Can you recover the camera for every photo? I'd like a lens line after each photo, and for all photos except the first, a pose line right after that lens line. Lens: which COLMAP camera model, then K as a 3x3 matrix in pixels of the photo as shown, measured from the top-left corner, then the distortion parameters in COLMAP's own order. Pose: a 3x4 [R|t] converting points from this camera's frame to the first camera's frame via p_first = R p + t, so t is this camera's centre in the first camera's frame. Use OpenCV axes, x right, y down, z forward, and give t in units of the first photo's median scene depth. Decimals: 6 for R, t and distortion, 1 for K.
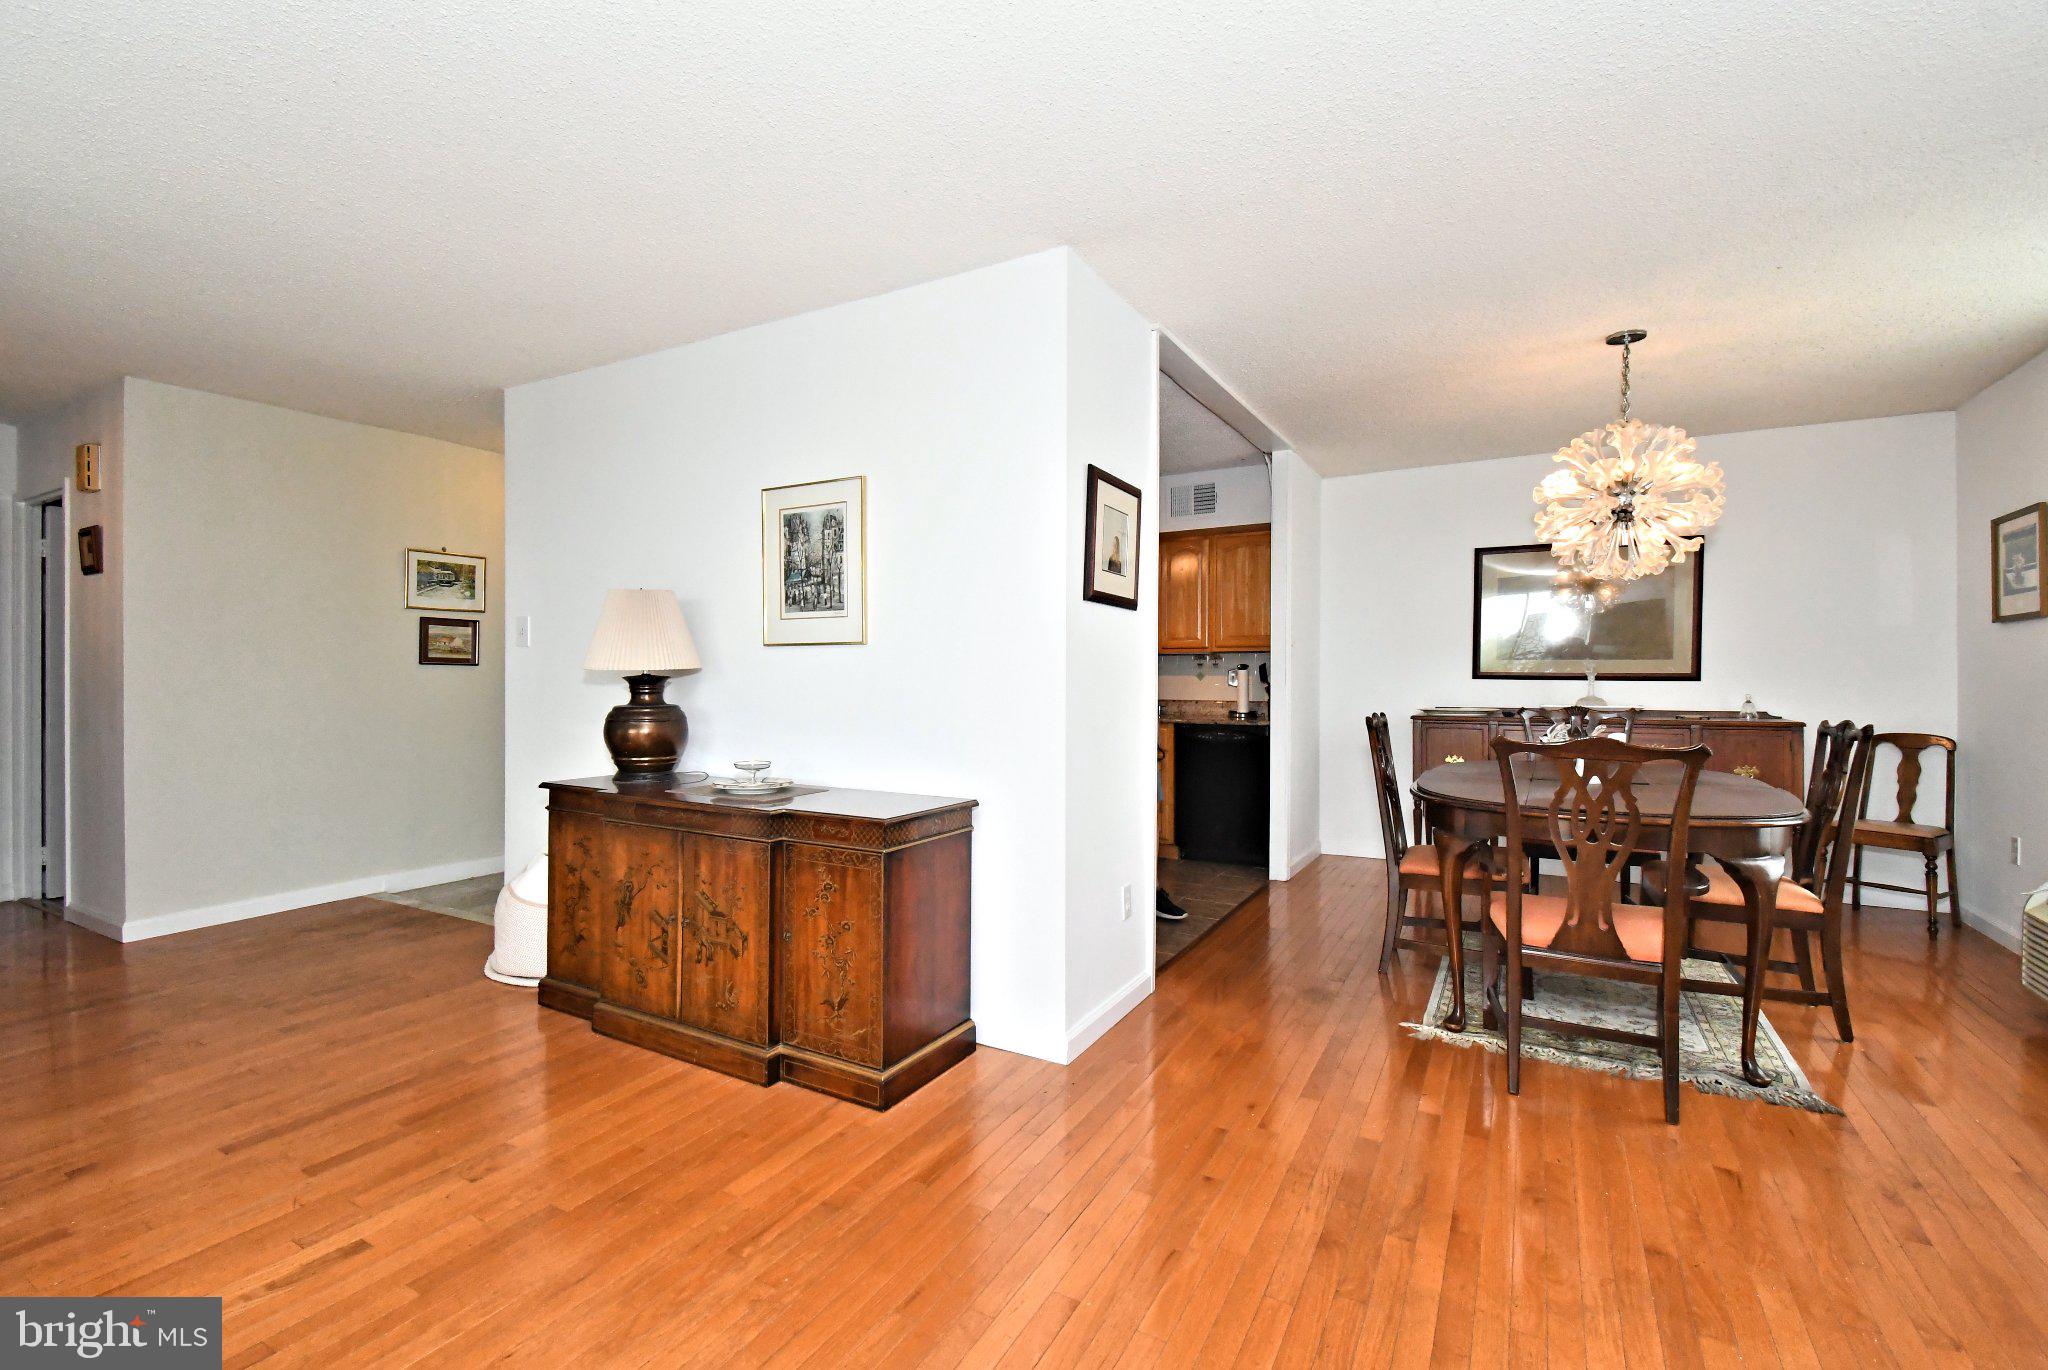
lens RADIAL K [[922.9, 0, 1021.3], [0, 922.9, 656.7], [0, 0, 1]] dist [0.070421, -0.046875]
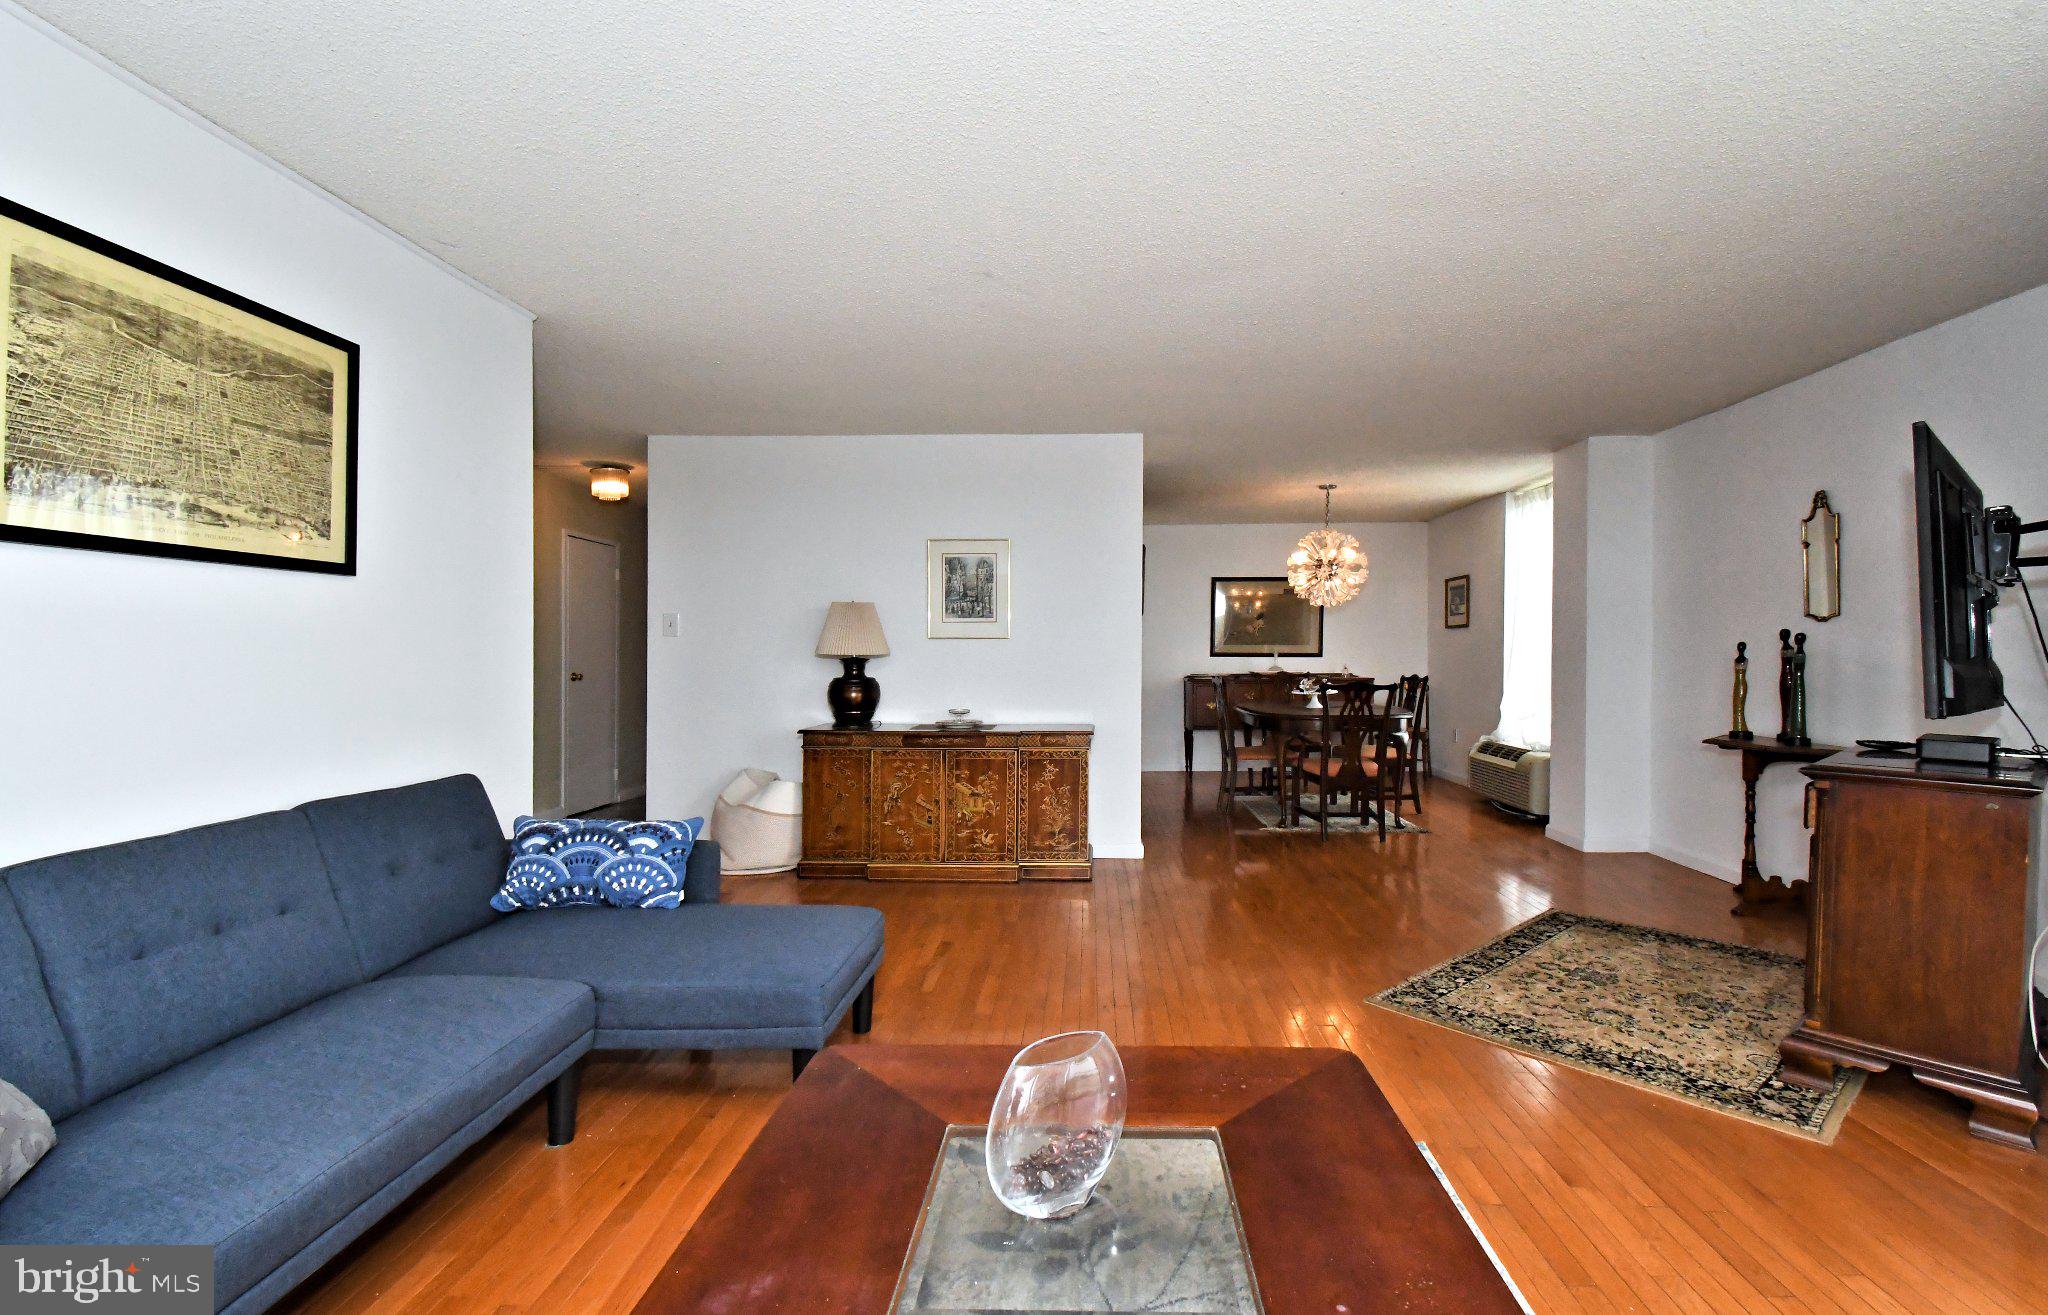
lens RADIAL K [[888.9, 0, 1073.1], [0, 888.9, 651.8], [0, 0, 1]] dist [0.038489, -0.000482]
pose [[0.882557, -0.003184, 0.470194, -0.776003], [-0.006206, 0.999811, 0.018419, -0.019064], [-0.470164, -0.019174, 0.882371, -0.453850]]
